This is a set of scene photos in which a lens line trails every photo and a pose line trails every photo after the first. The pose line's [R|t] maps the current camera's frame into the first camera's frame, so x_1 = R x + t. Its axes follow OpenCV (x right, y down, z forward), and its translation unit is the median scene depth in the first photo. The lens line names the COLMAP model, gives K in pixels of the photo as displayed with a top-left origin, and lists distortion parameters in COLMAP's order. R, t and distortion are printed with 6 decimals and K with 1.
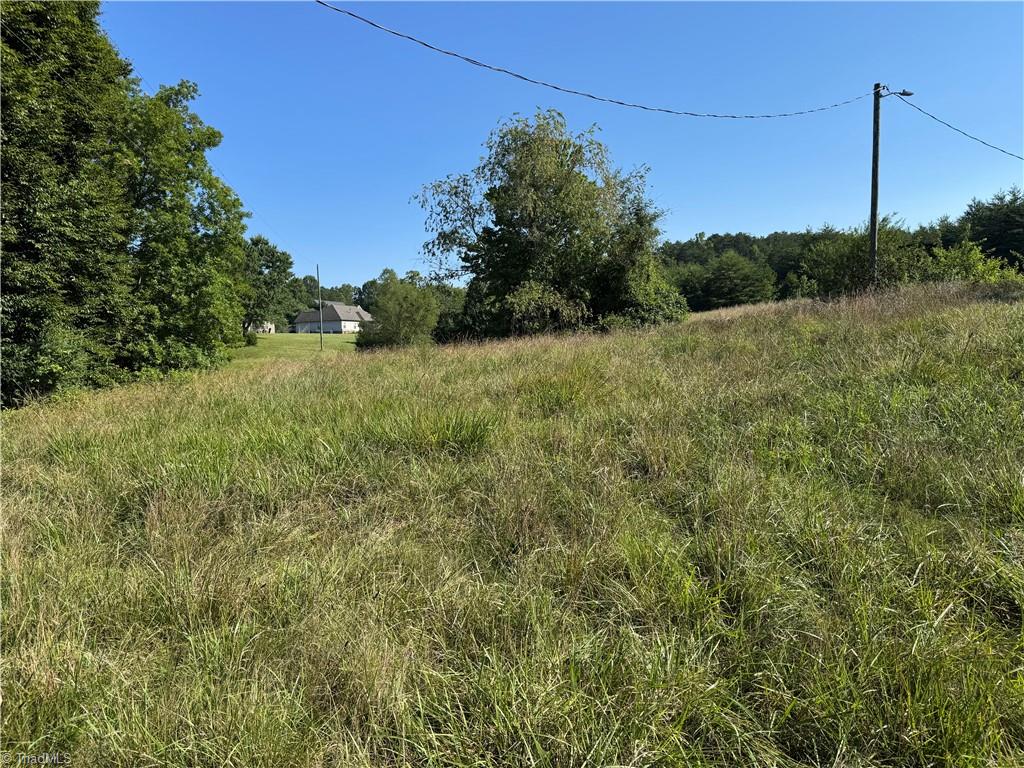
lens RADIAL K [[716.3, 0, 503.5], [0, 716.3, 392.0], [0, 0, 1]] dist [0.124072, -0.191389]
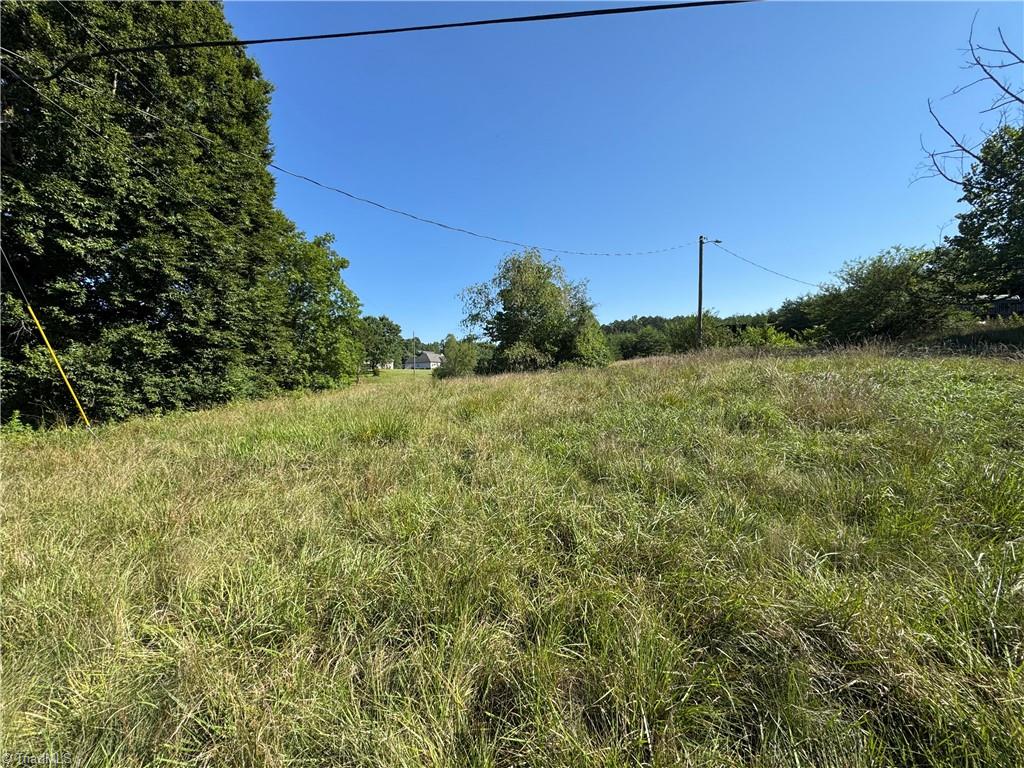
lens RADIAL K [[409.9, 0, 512.0], [0, 409.9, 384.0], [0, 0, 1]] dist [-0.000068, 0.000570]
pose [[0.999215, 0.014971, -0.036676, 0.059355], [-0.016699, 0.998743, -0.047264, -0.003289], [0.035922, 0.047839, 0.998209, -0.001381]]
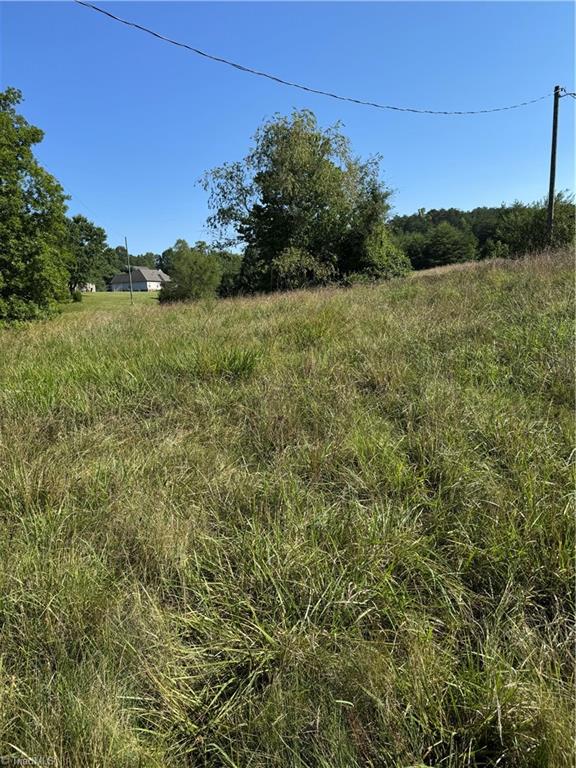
lens RADIAL K [[537.2, 0, 290.8], [0, 537.2, 388.6], [0, 0, 1]] dist [0.124072, -0.191389]
pose [[0.999311, -0.022679, 0.029392, 0.002498], [0.019644, 0.994823, 0.099708, 0.001407], [-0.031501, -0.099062, 0.994582, 0.002862]]
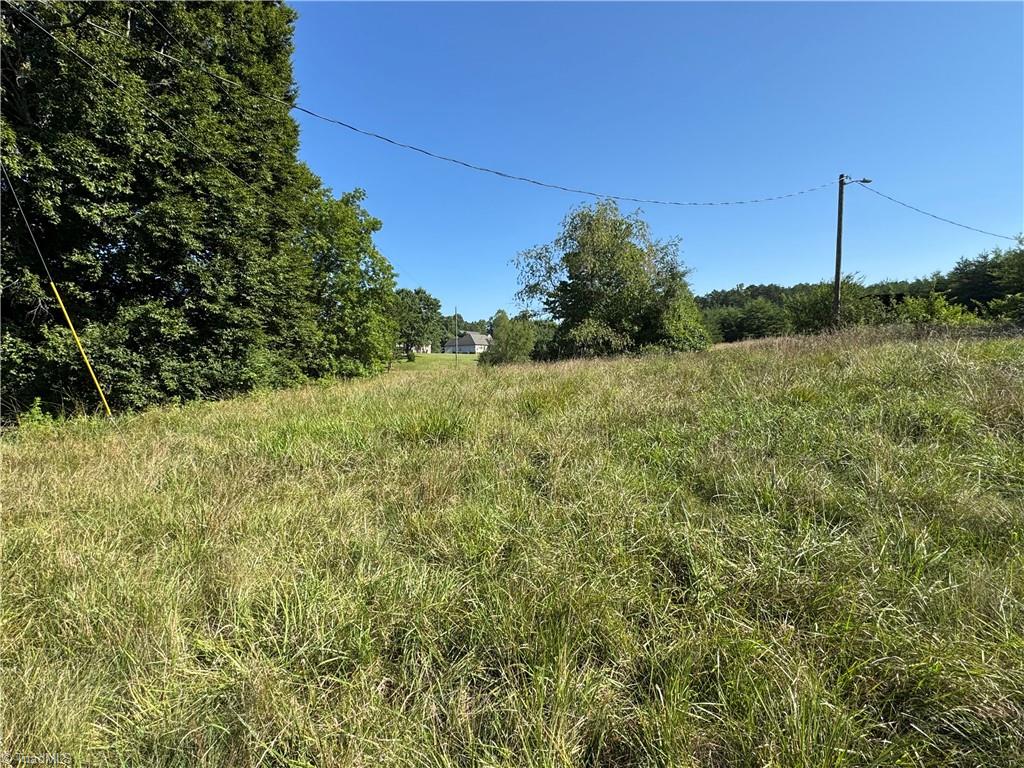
lens RADIAL K [[514.2, 0, 512.0], [0, 514.2, 384.0], [0, 0, 1]] dist [0.000876, 0.000225]
pose [[0.986990, 0.026725, -0.158548, 0.052569], [-0.030574, 0.999293, -0.021883, -0.003023], [0.157851, 0.026446, 0.987109, -0.002516]]
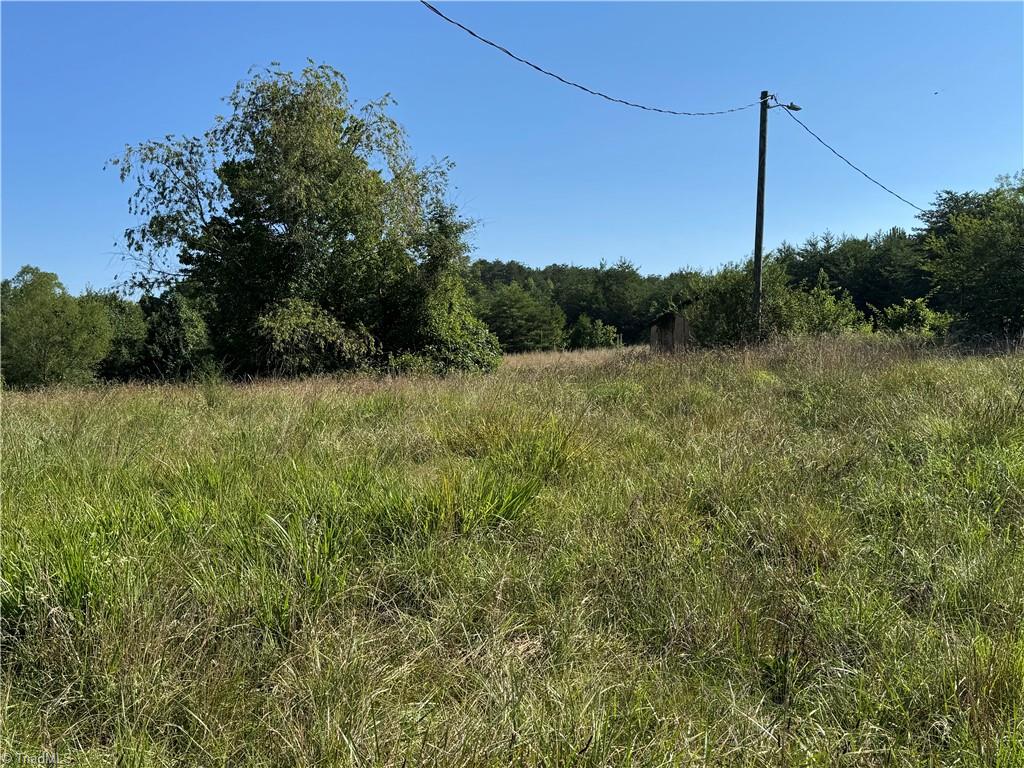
lens RADIAL K [[985.0, 0, 513.6], [0, 985.0, 392.1], [0, 0, 1]] dist [0.187484, -0.375214]
pose [[0.944703, 0.038062, 0.325712, -0.075378], [-0.014603, 0.997139, -0.074169, 0.004656], [-0.327603, 0.065311, 0.942555, 0.025773]]
